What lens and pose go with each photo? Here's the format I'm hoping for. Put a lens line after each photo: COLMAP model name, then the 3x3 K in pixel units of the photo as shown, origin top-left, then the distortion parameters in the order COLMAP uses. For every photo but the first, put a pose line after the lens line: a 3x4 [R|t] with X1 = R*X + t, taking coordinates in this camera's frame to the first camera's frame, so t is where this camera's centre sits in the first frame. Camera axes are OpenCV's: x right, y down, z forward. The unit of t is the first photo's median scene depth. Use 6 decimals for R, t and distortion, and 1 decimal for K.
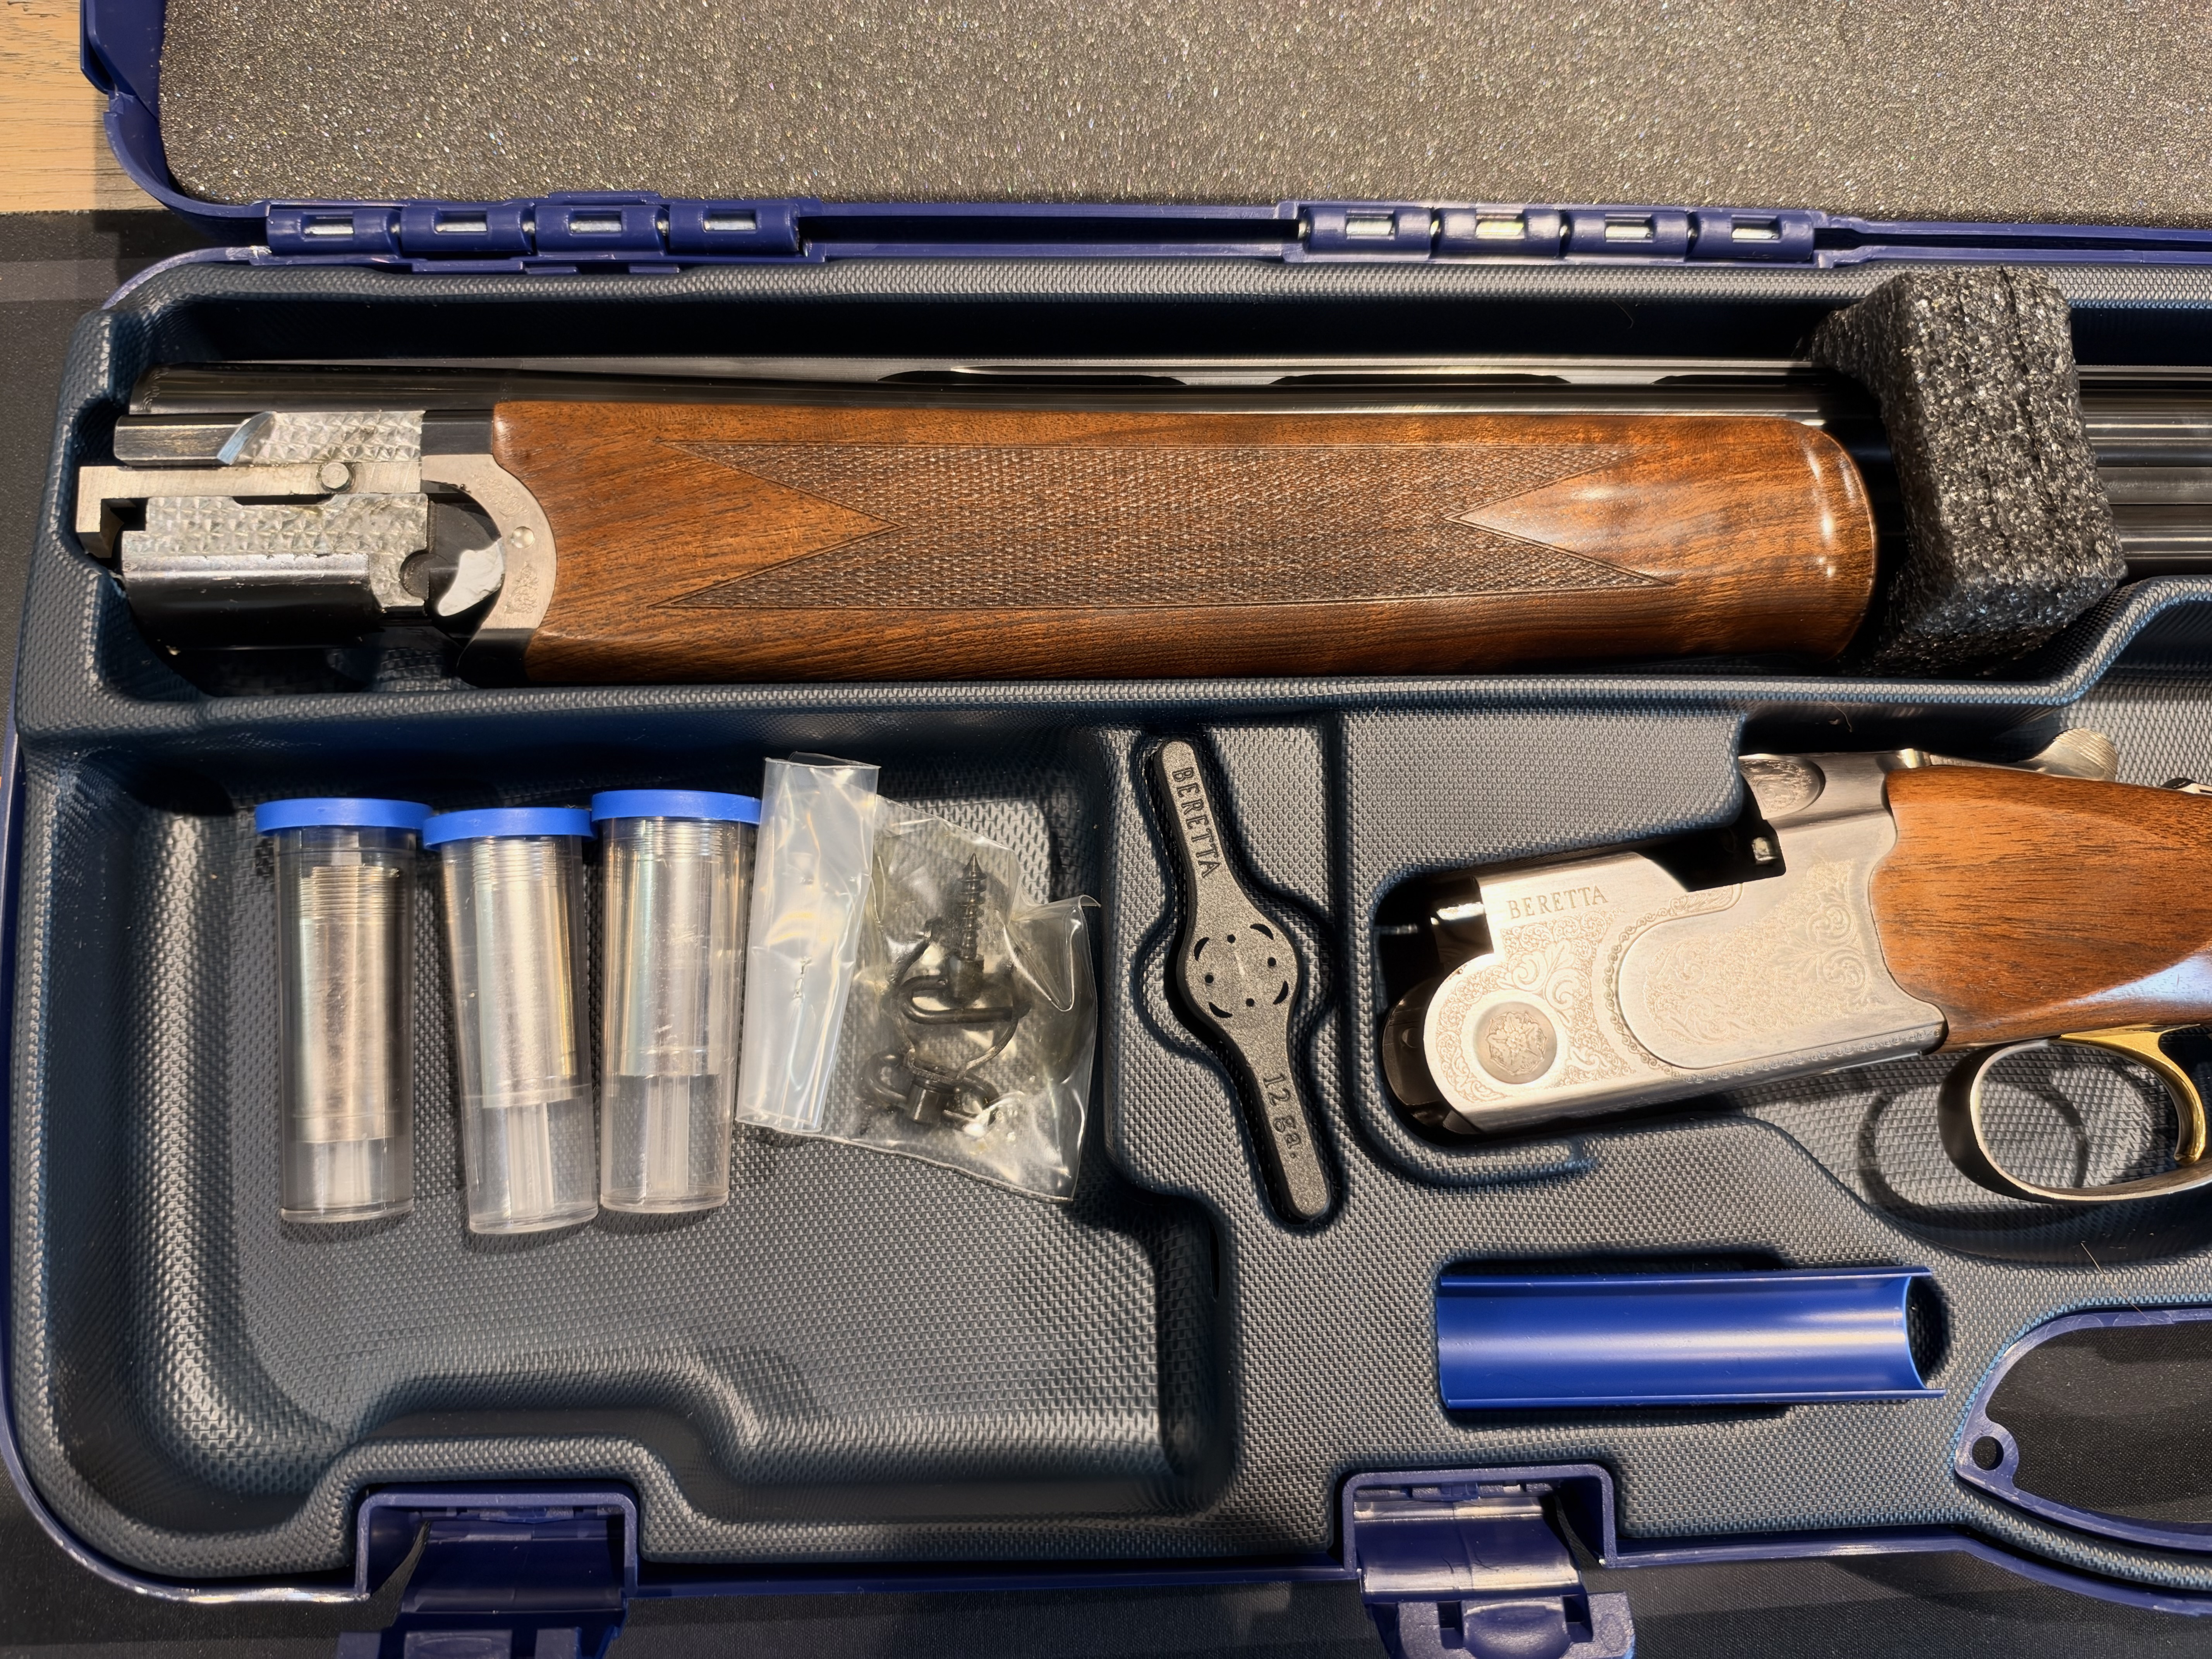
lens RADIAL K [[1673.6, 0, 1105.3], [0, 1673.6, 836.6], [0, 0, 1]] dist [-0.036339, 0.012327]
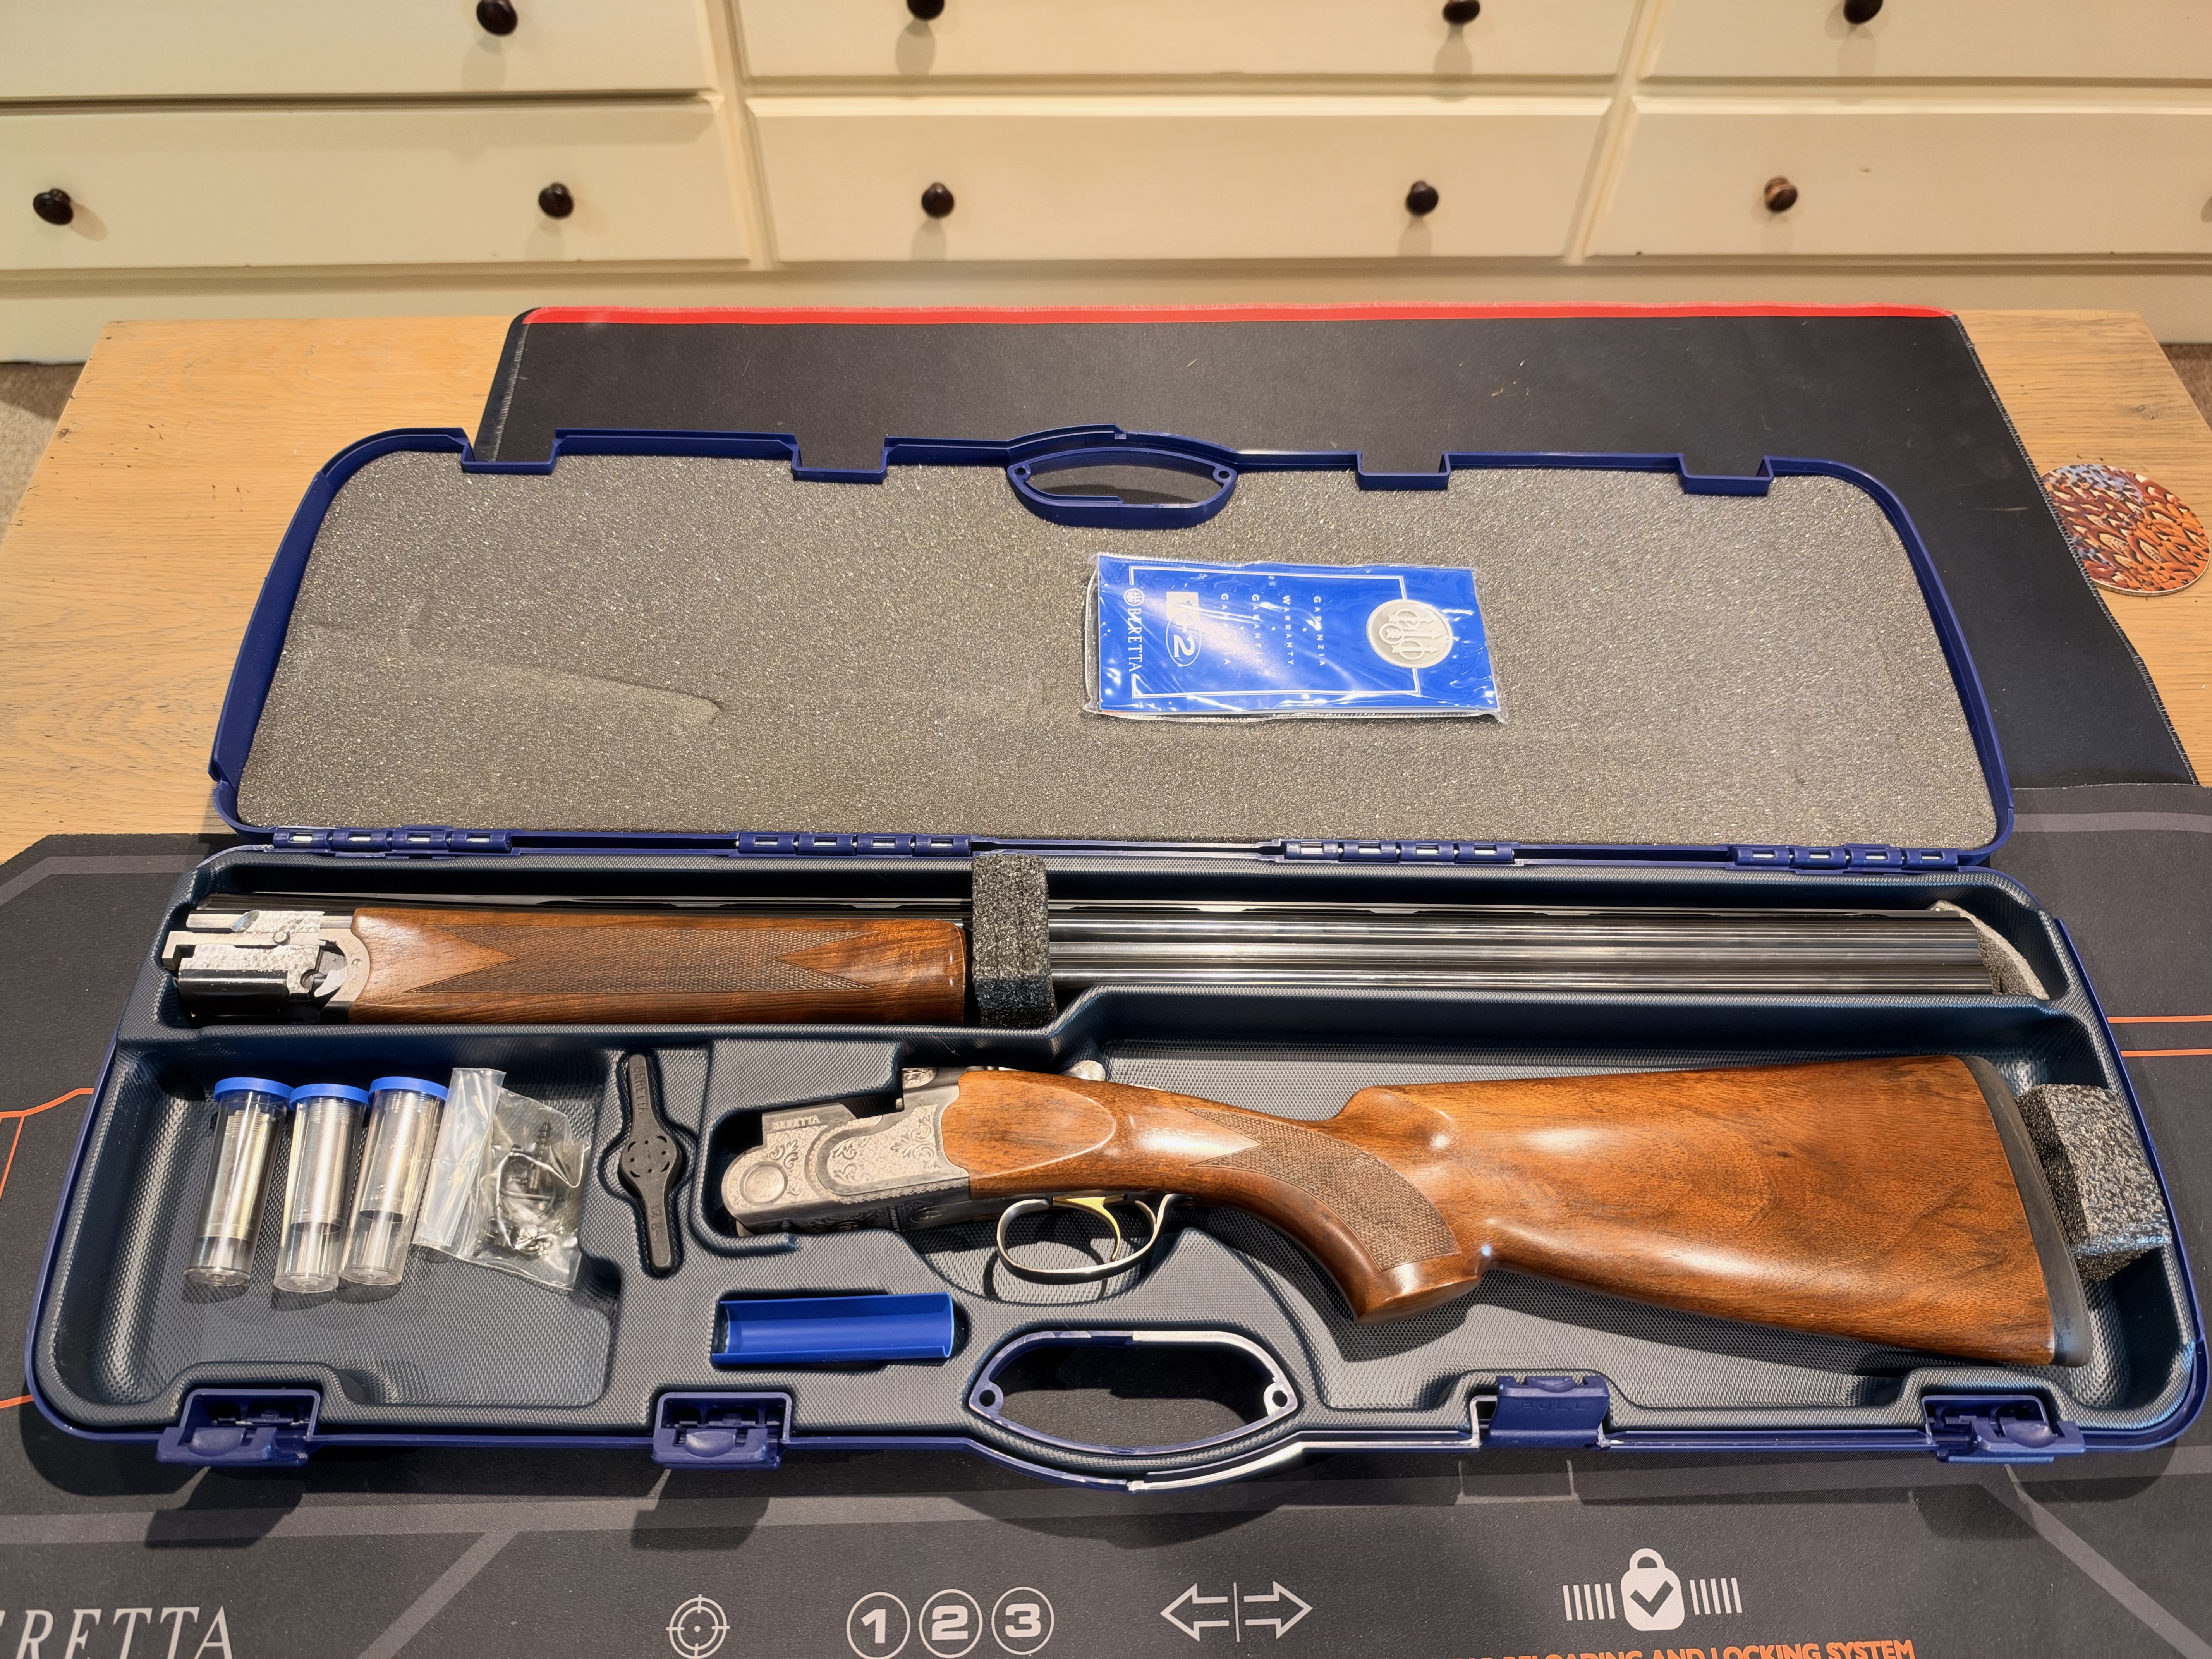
lens RADIAL K [[1673.6, 0, 1140.9], [0, 1673.6, 819.8], [0, 0, 1]] dist [-0.036339, 0.012327]
pose [[0.999921, -0.002112, -0.012416, 0.726501], [-0.003071, 0.915180, -0.403034, 0.534573], [0.012214, 0.403041, 0.915101, -1.104002]]
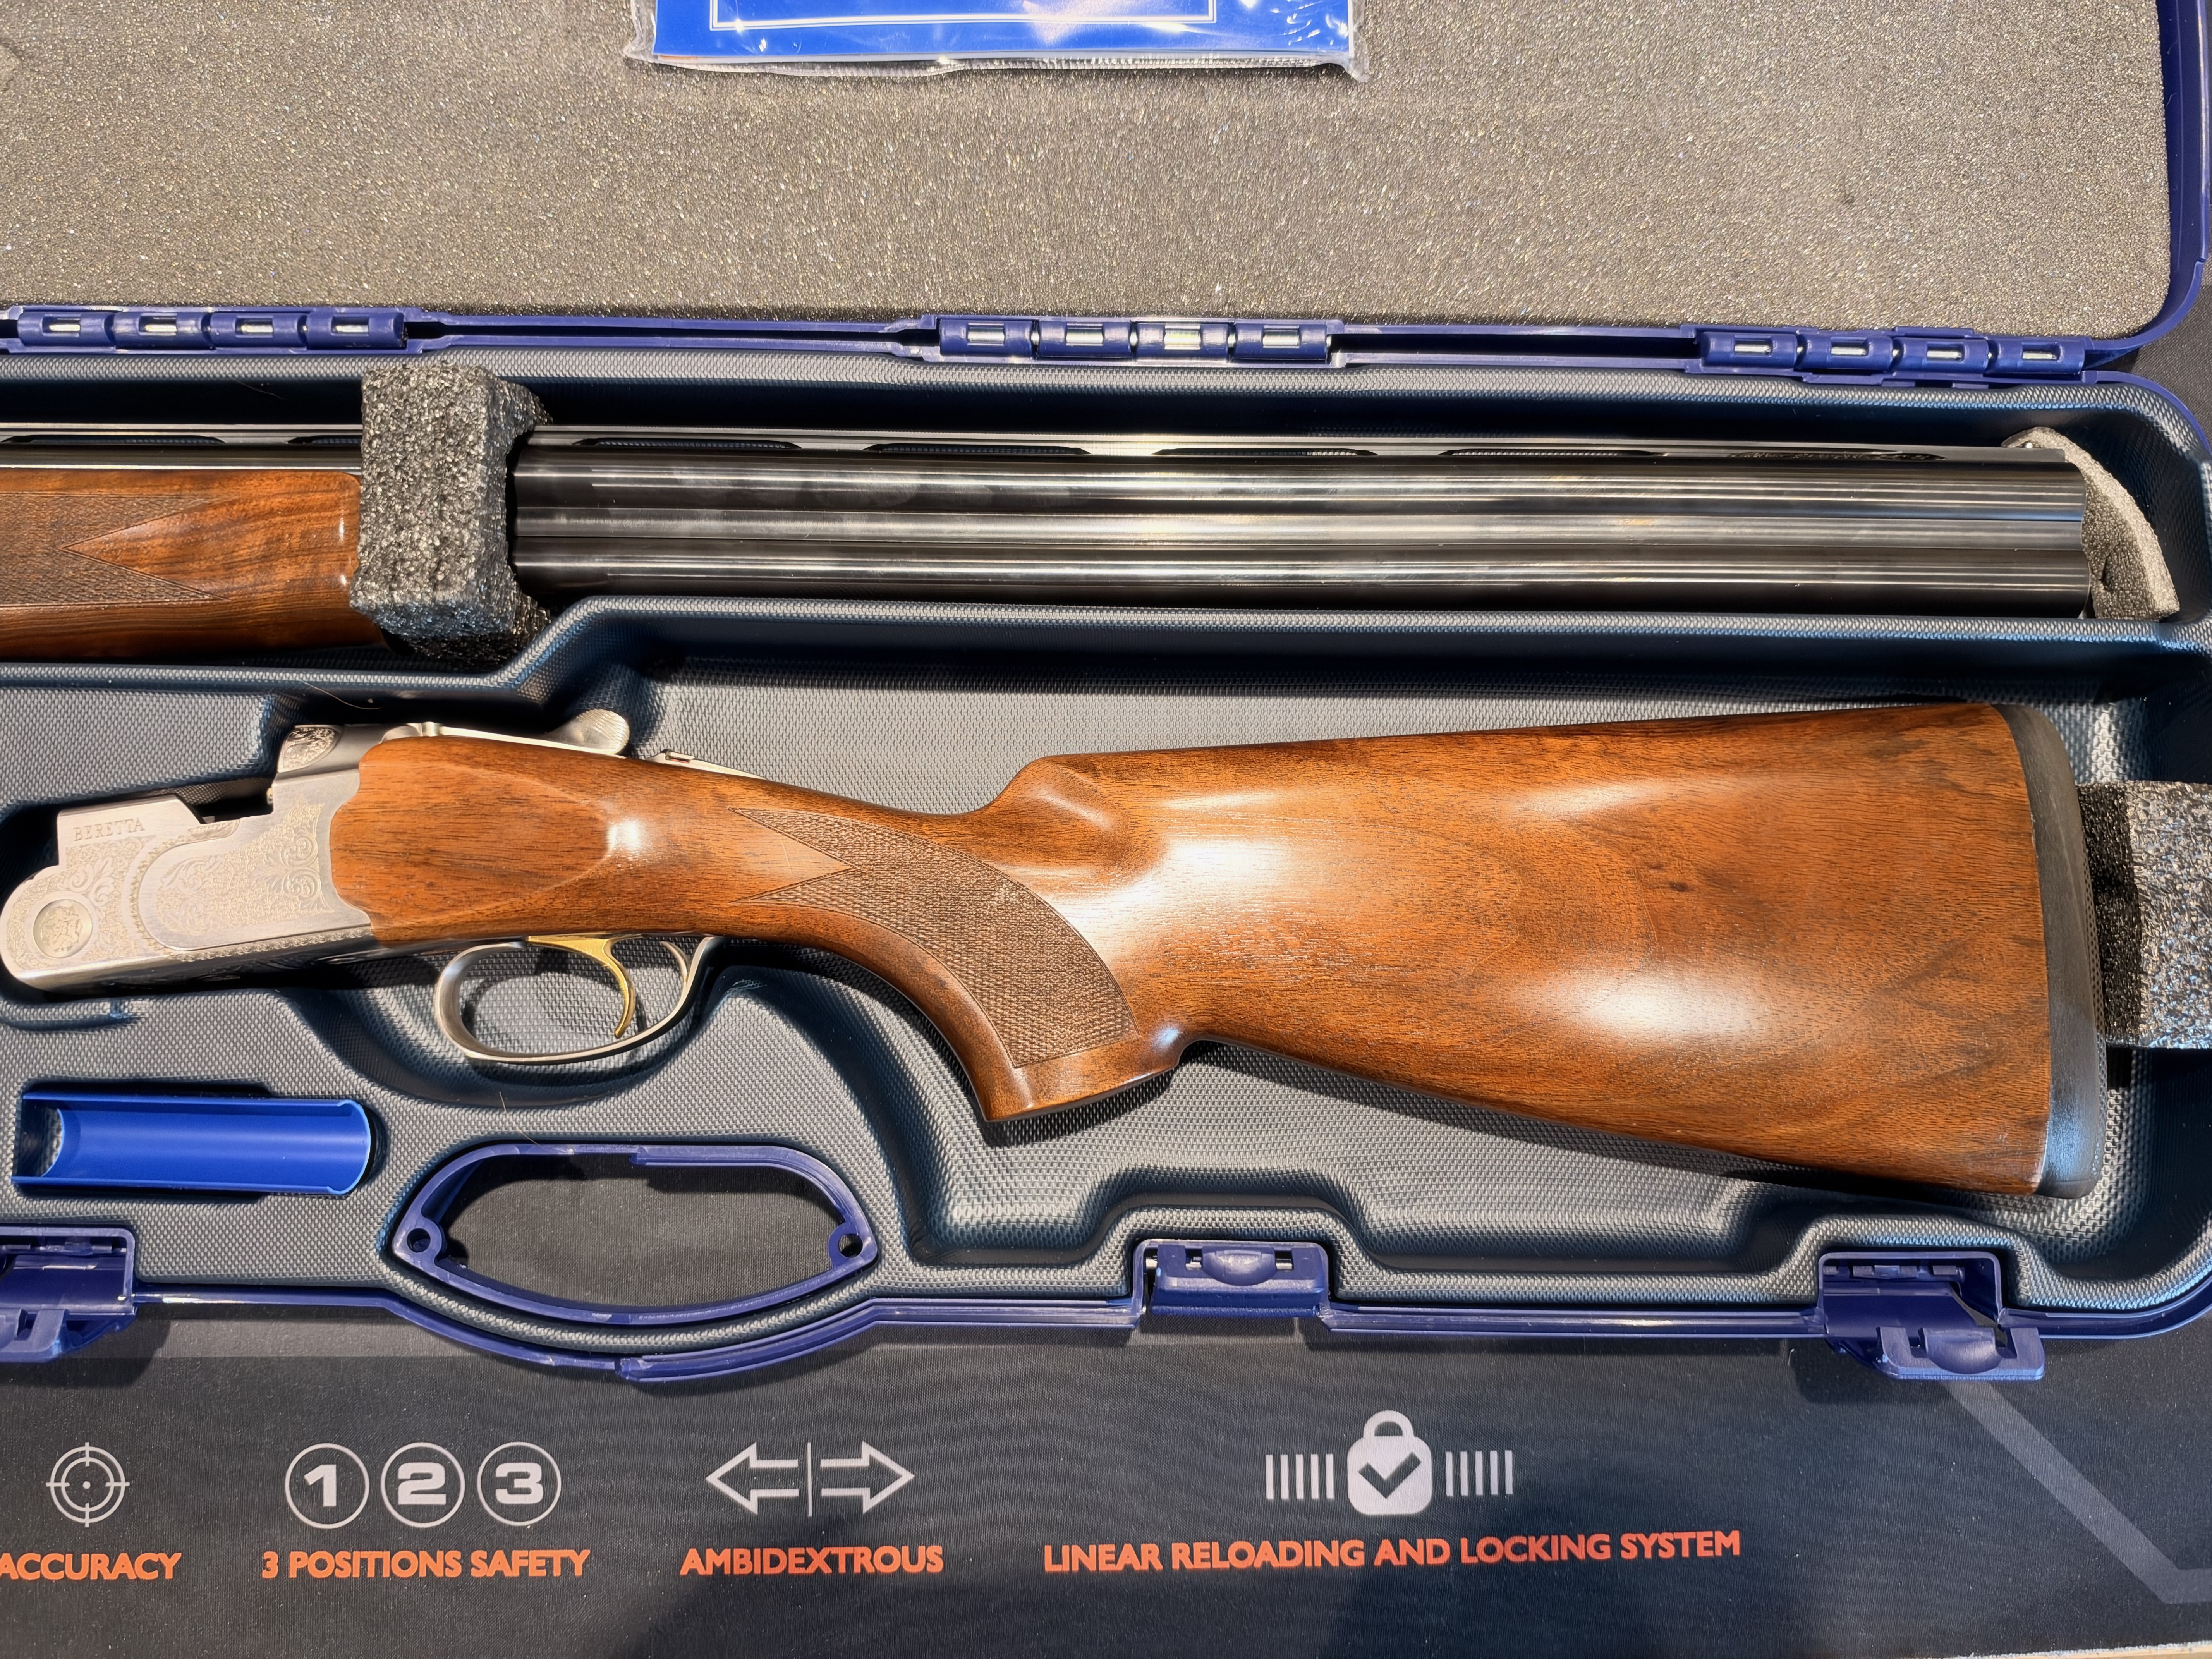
lens RADIAL K [[1673.6, 0, 1122.4], [0, 1673.6, 837.7], [0, 0, 1]] dist [-0.036339, 0.012327]
pose [[0.998340, 0.026060, -0.051368, 1.149437], [-0.023936, 0.998850, 0.041544, -0.030265], [0.052392, -0.040246, 0.997815, -0.320355]]
